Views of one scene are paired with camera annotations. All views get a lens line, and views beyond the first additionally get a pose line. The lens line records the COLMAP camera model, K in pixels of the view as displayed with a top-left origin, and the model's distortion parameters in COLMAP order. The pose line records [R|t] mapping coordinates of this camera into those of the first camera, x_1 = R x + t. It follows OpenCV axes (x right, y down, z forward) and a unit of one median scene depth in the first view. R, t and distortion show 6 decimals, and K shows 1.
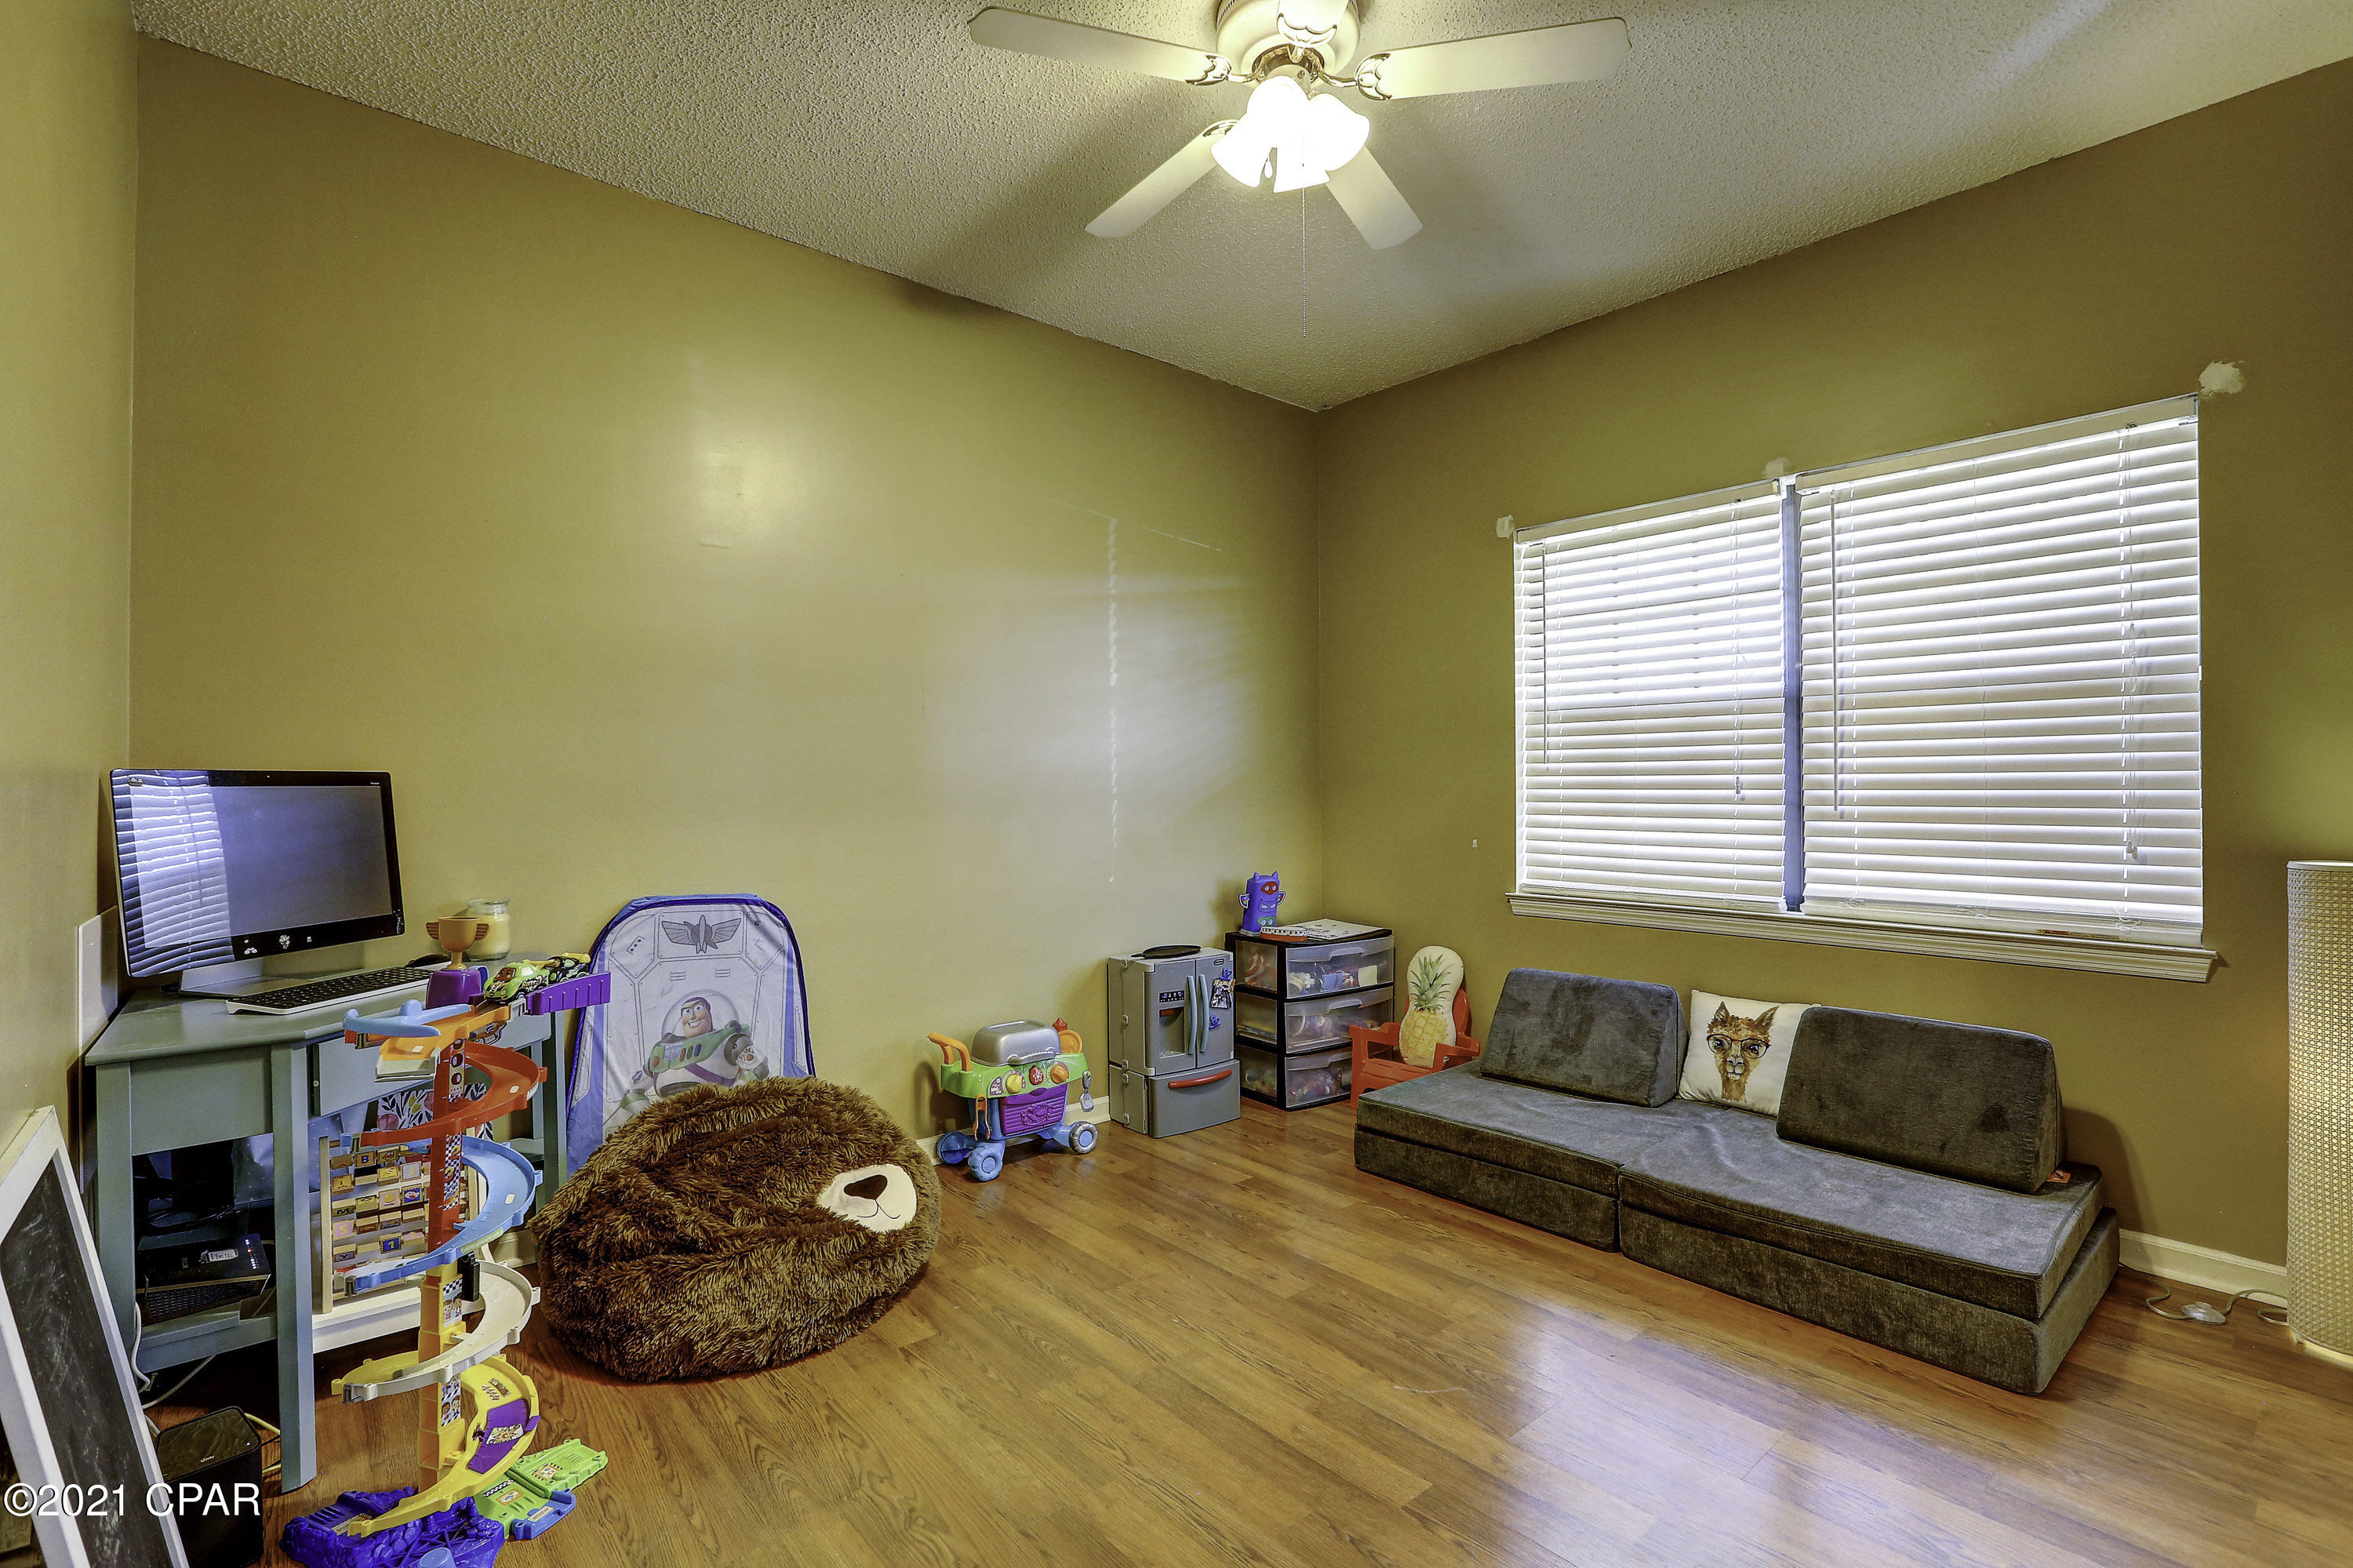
lens RADIAL K [[1077.5, 0, 1166.1], [0, 1077.5, 788.7], [0, 0, 1]] dist [-0.020527, 0.003041]
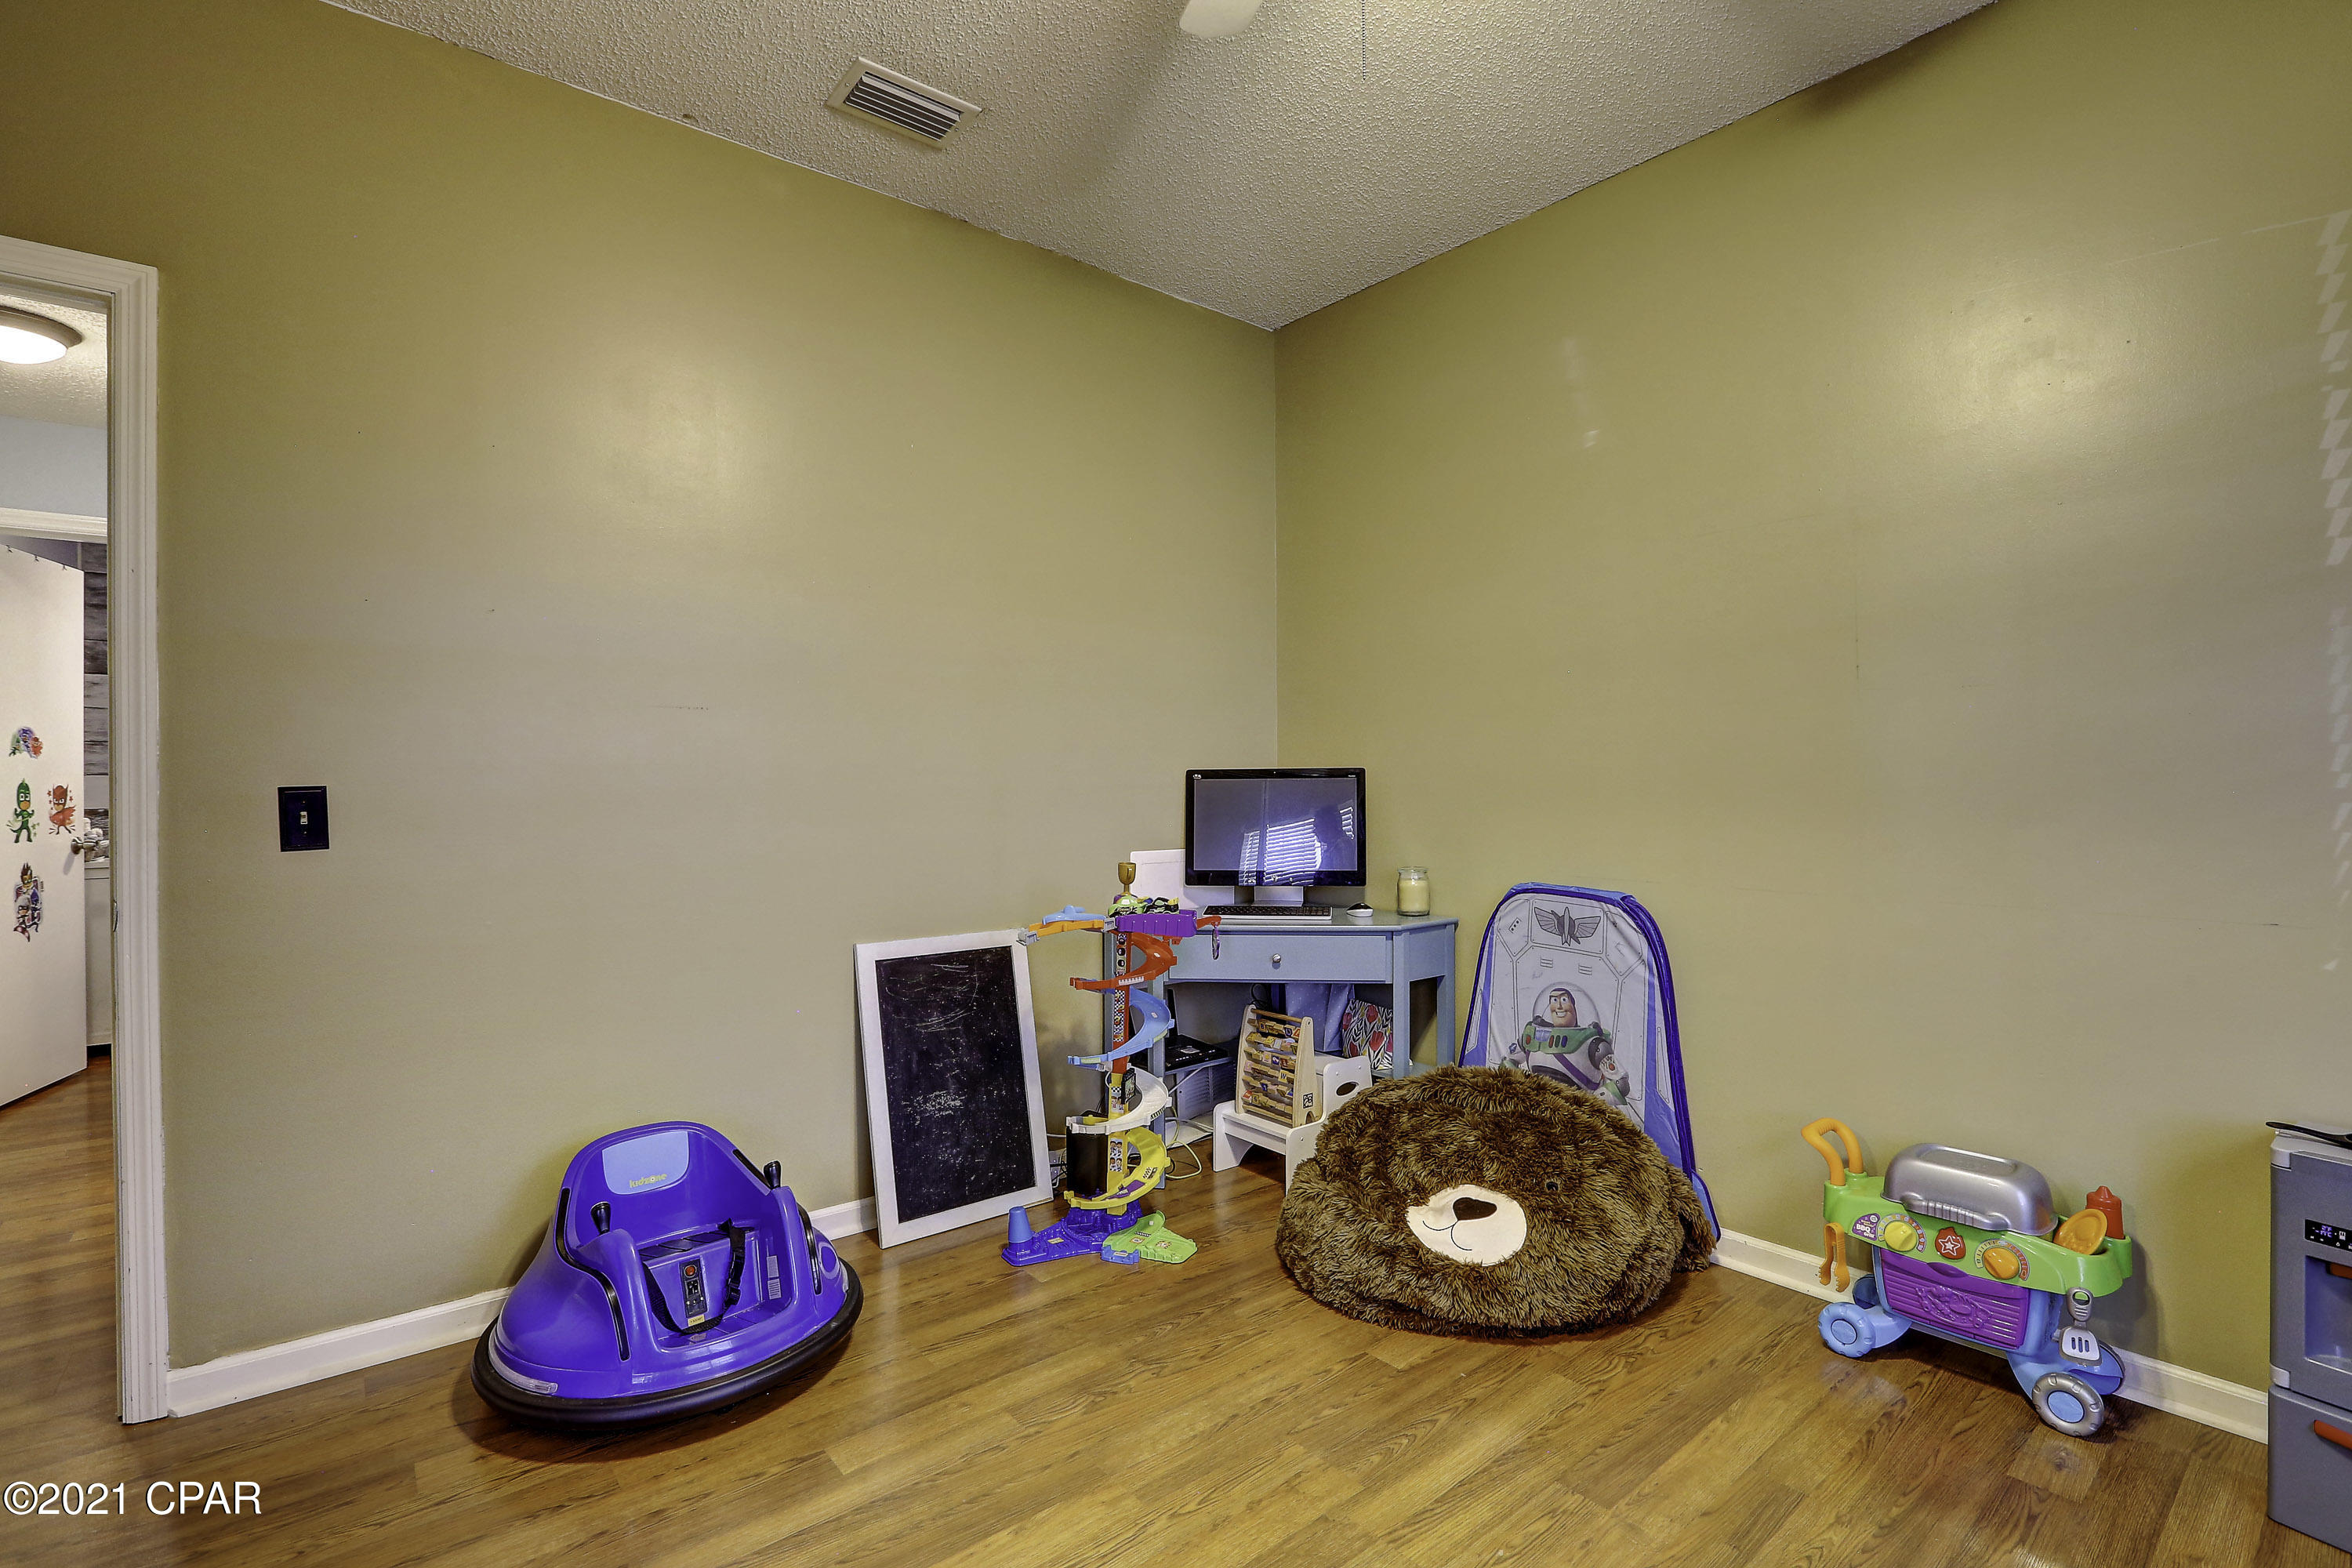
lens RADIAL K [[1077.0, 0, 1165.1], [0, 1077.0, 775.8], [0, 0, 1]] dist [-0.020527, 0.003041]
pose [[-0.010627, -0.001170, -0.999943, 0.564547], [0.006866, 0.999976, -0.001243, -0.004704], [0.999920, -0.006879, -0.010619, 0.639746]]
